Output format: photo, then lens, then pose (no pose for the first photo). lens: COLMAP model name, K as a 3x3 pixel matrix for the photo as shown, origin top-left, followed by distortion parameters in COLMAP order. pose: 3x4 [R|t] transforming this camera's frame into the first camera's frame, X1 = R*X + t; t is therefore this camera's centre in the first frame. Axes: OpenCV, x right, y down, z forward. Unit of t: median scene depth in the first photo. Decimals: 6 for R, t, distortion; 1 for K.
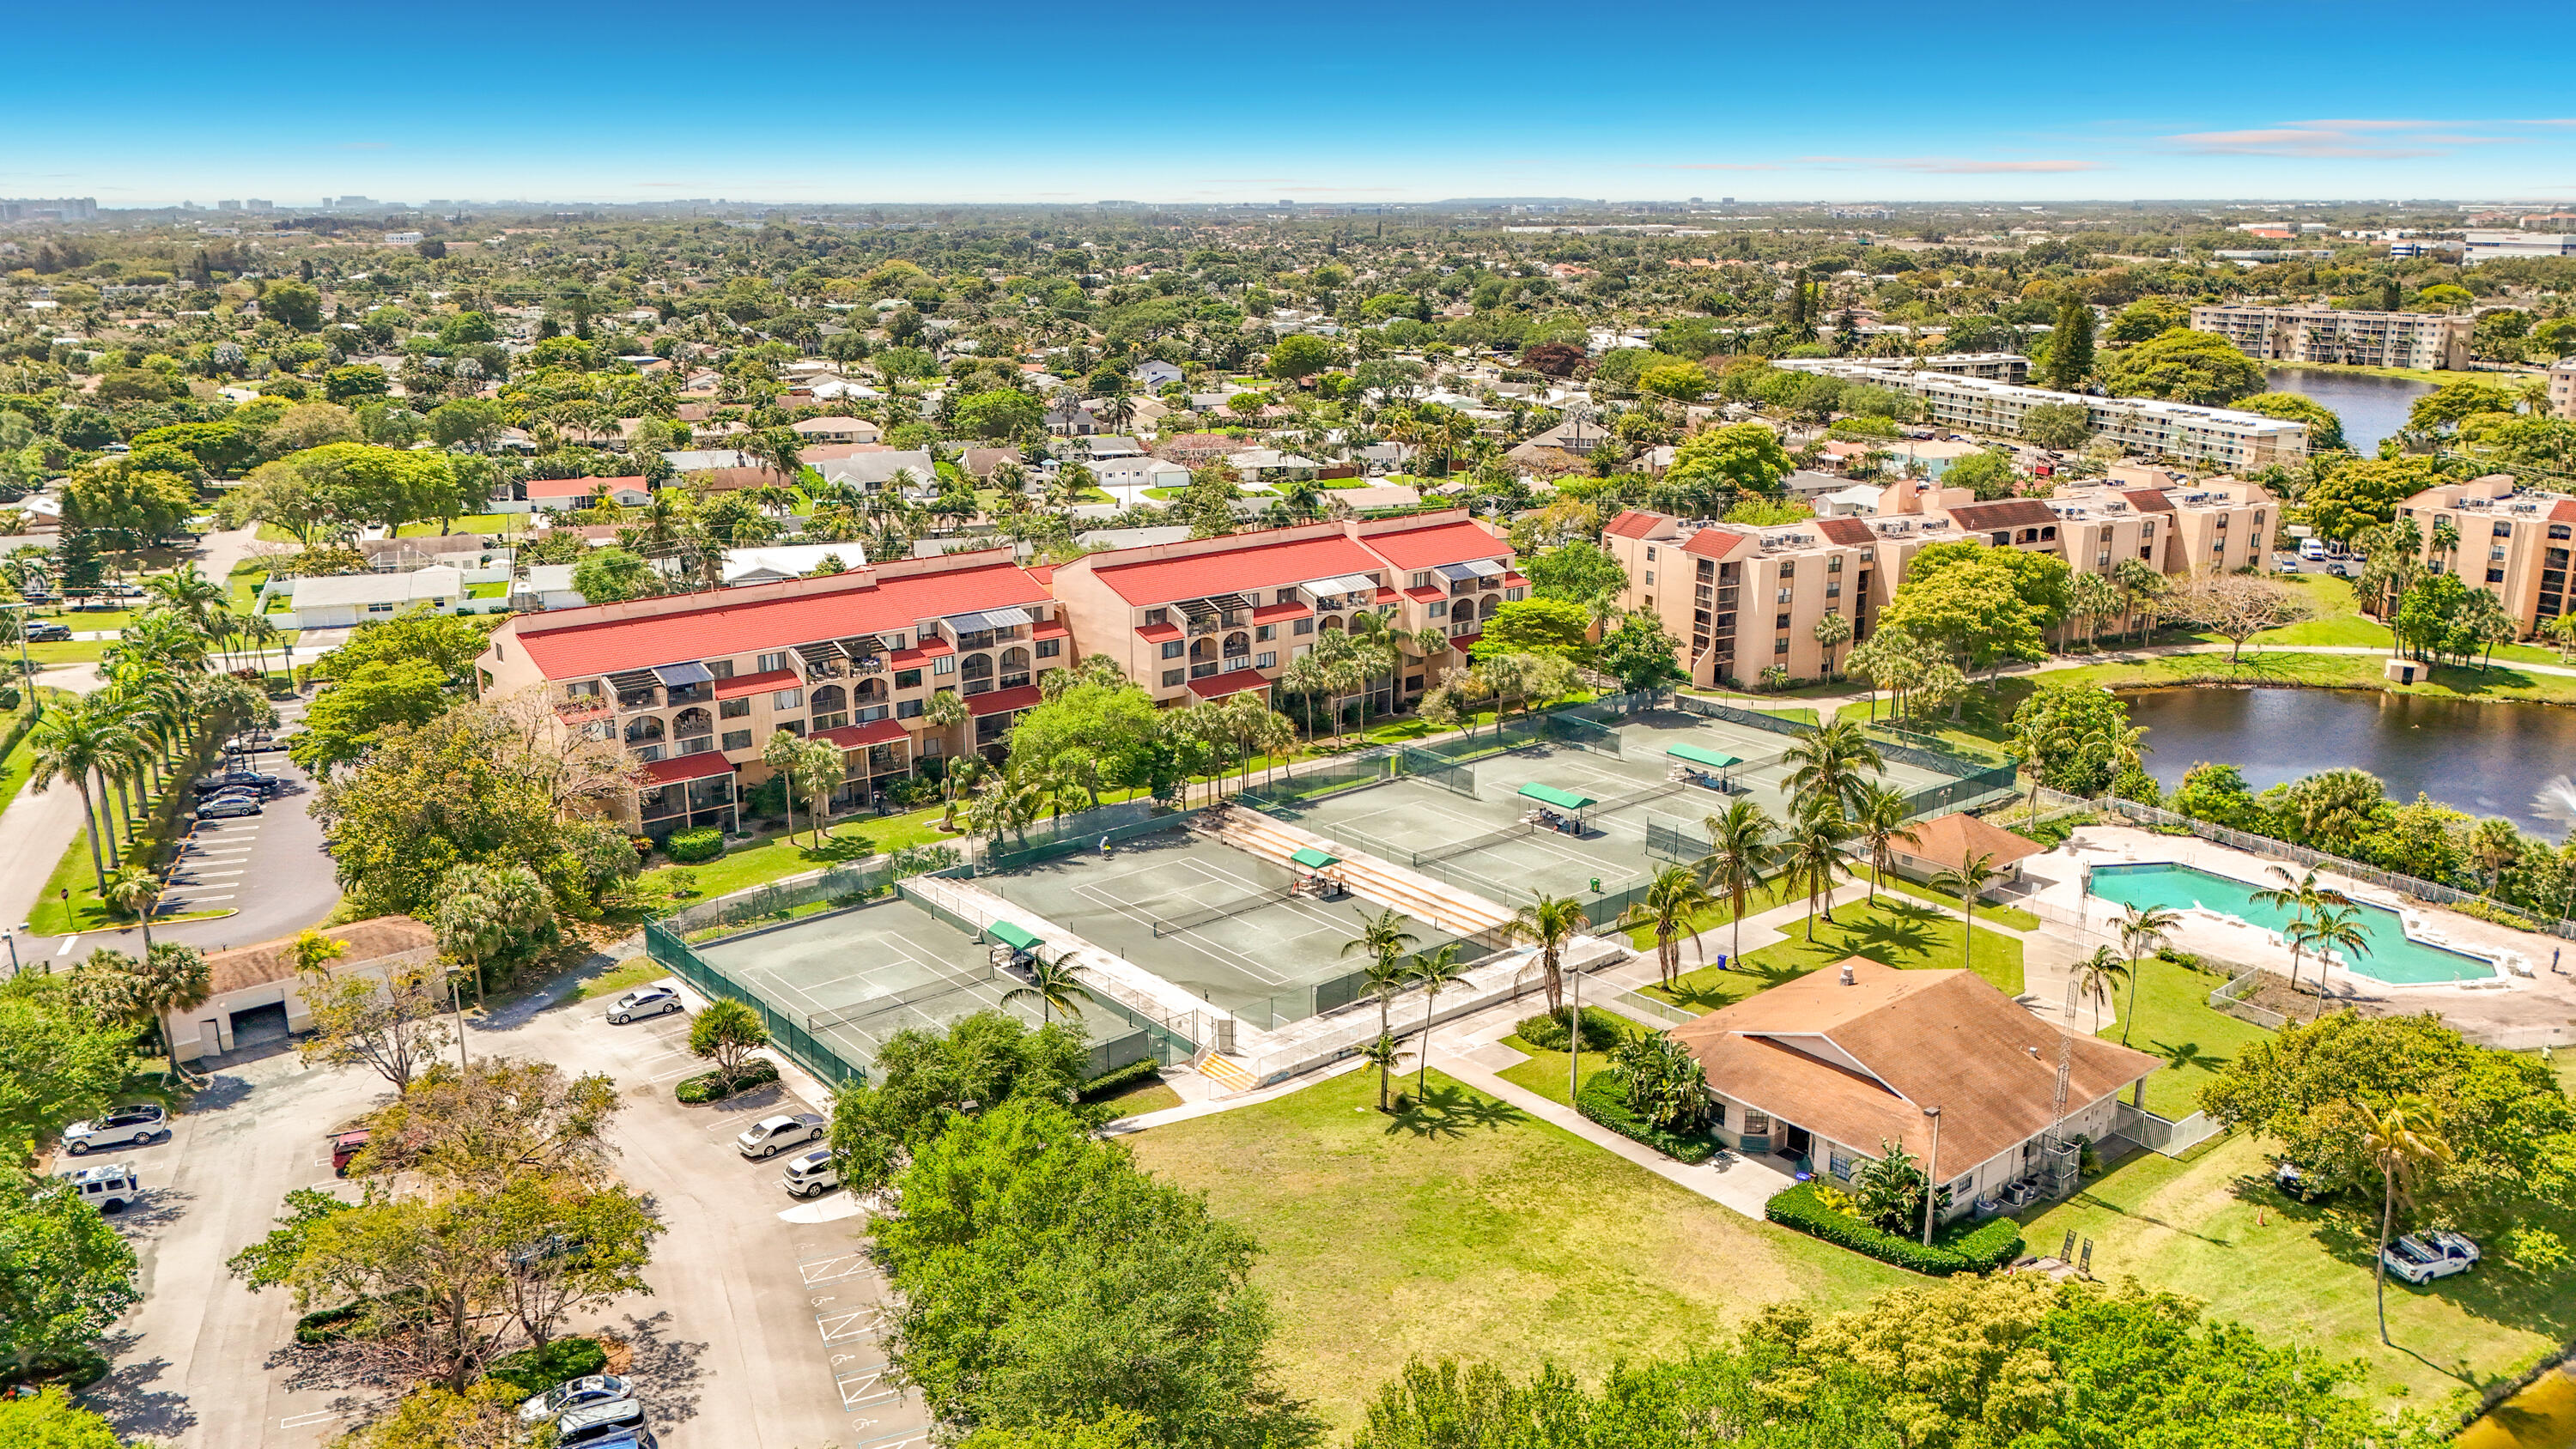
lens RADIAL K [[1919.1, 0, 1288.0], [0, 1919.1, 724.5], [0, 0, 1]] dist [0.050189, -0.068090]
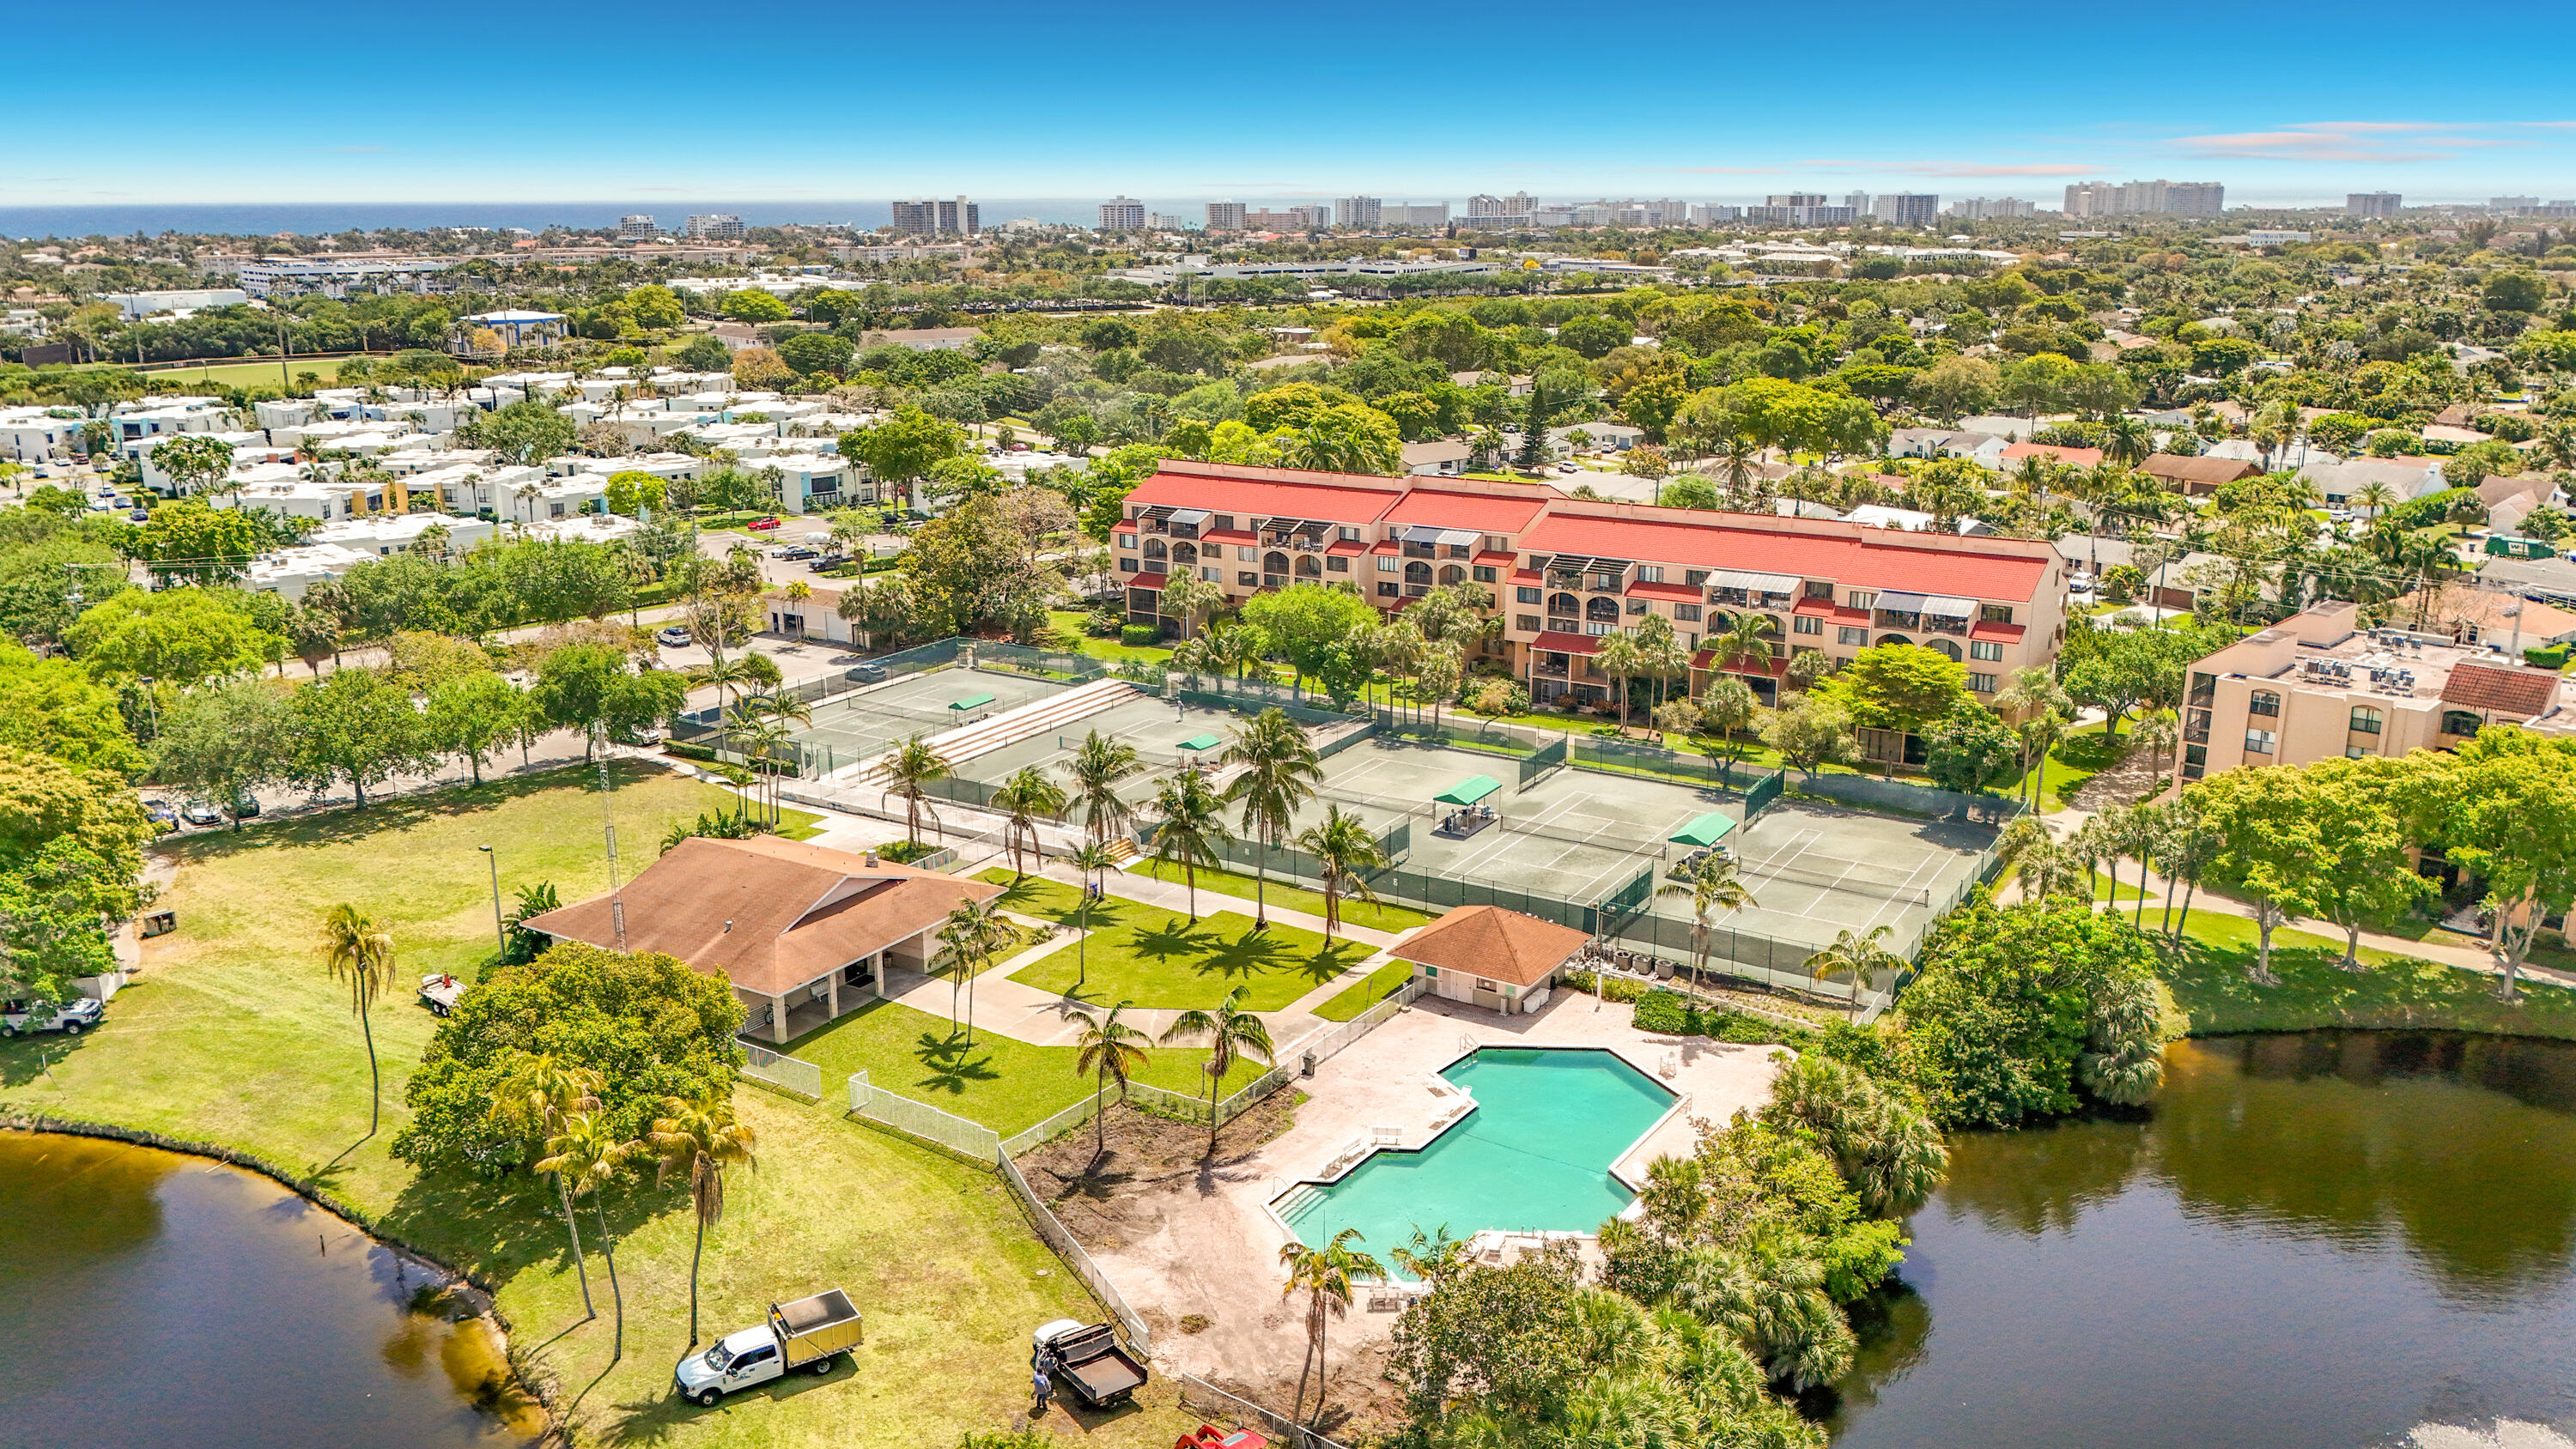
lens RADIAL K [[1919.1, 0, 1288.0], [0, 1919.1, 724.5], [0, 0, 1]] dist [0.050189, -0.068090]
pose [[0.332281, 0.249357, -0.909621, 0.874445], [-0.244494, 0.954225, 0.172272, -0.122045], [0.910940, 0.165154, 0.378037, 0.515331]]
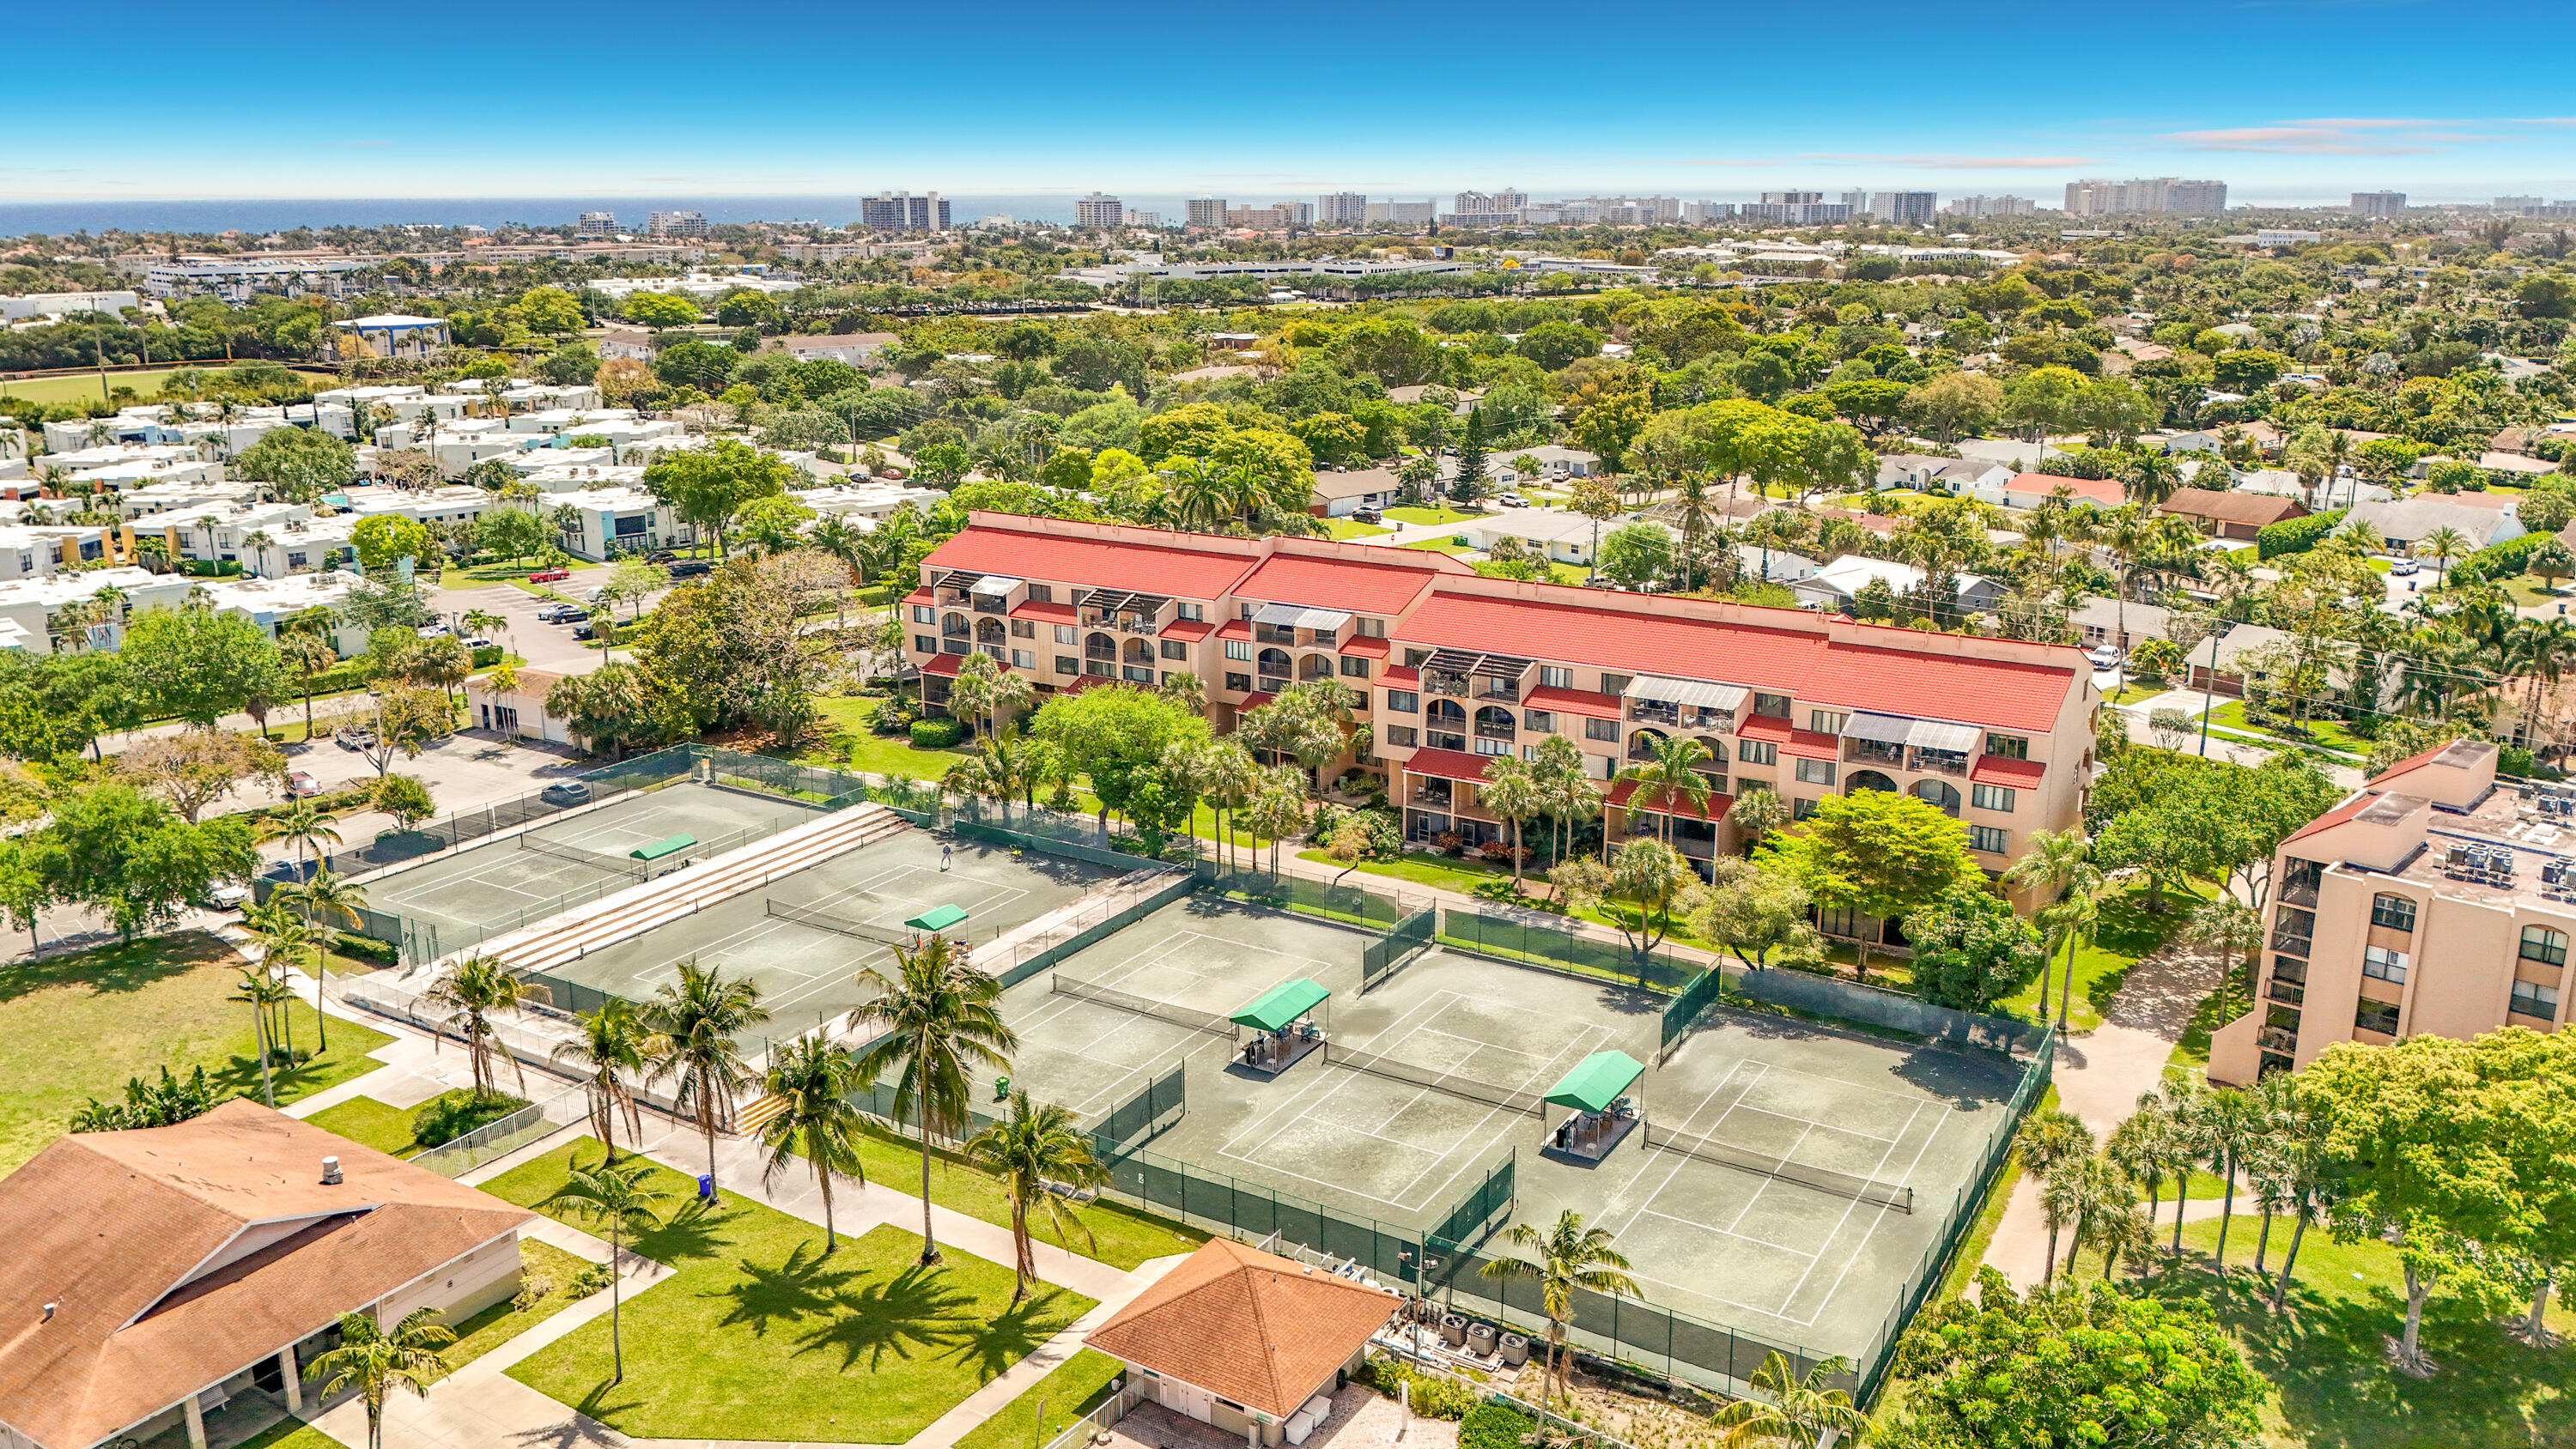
lens RADIAL K [[1941.4, 0, 1288.0], [0, 1941.4, 724.5], [0, 0, 1]] dist [0.040379, -0.069809]
pose [[0.335378, 0.248168, -0.908809, 0.676260], [-0.244894, 0.954482, 0.170267, -0.159487], [0.909697, 0.165458, 0.380887, 0.666560]]
